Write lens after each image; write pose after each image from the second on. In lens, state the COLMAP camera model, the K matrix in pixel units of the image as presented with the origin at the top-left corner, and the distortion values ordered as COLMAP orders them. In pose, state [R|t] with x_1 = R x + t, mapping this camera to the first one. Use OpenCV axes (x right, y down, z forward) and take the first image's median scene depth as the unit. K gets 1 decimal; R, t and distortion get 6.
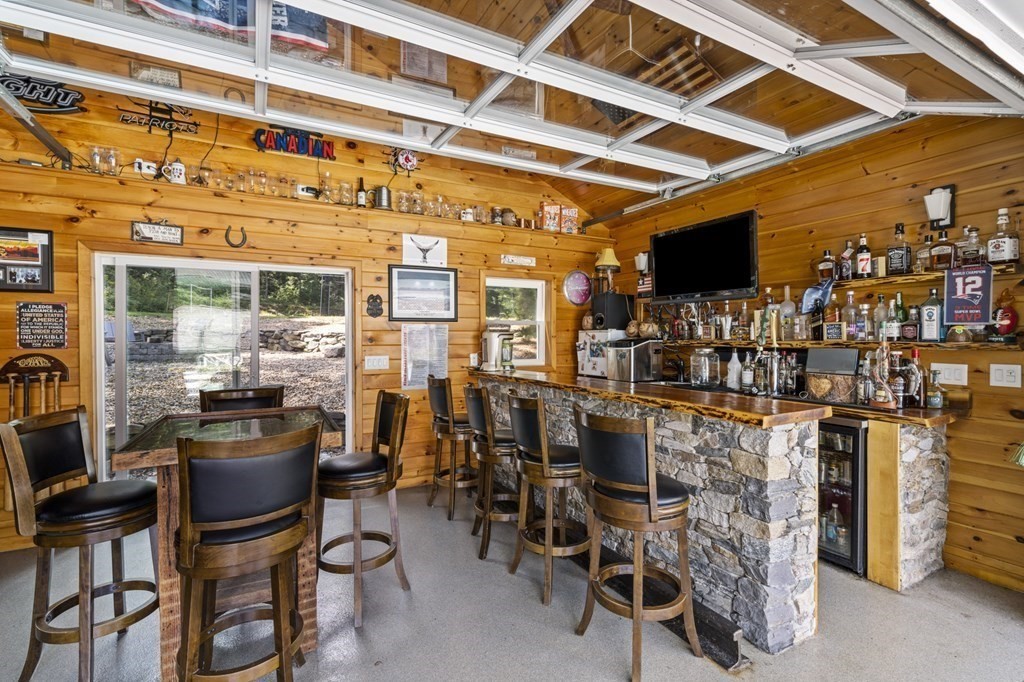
lens RADIAL K [[473.5, 0, 512.0], [0, 473.5, 341.0], [0, 0, 1]] dist [-0.002725, -0.000240]
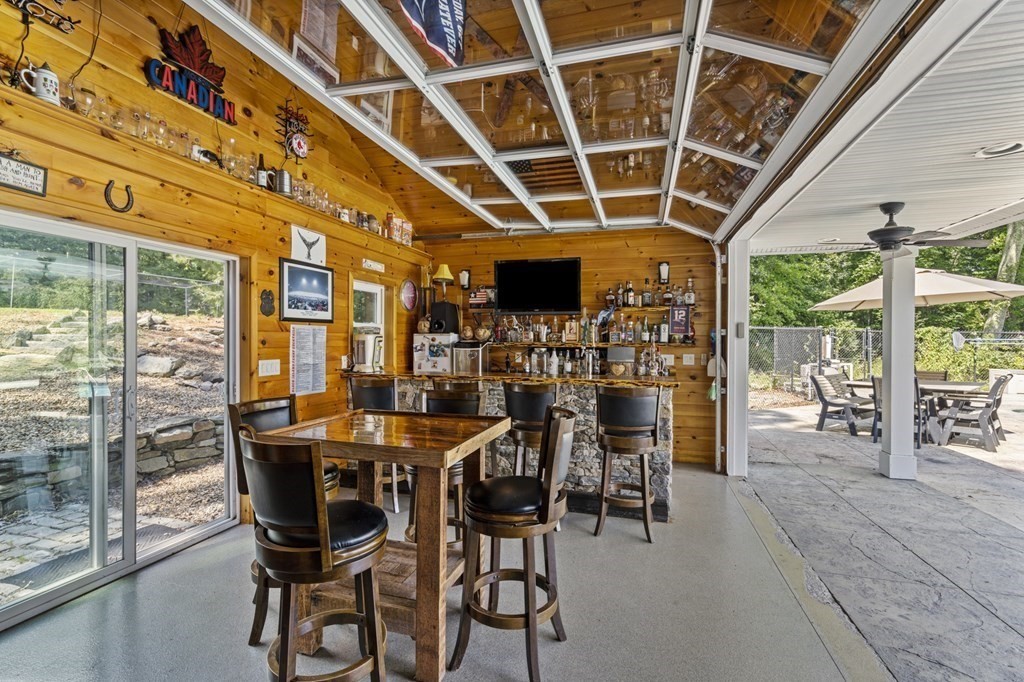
lens RADIAL K [[469.6, 0, 507.7], [0, 469.6, 340.4], [0, 0, 1]] dist [-0.002965, -0.000029]
pose [[0.700568, 0.002520, 0.713581, -0.593159], [0.001425, 0.999987, -0.004931, -0.000540], [-0.713584, 0.004472, 0.700555, 0.078967]]
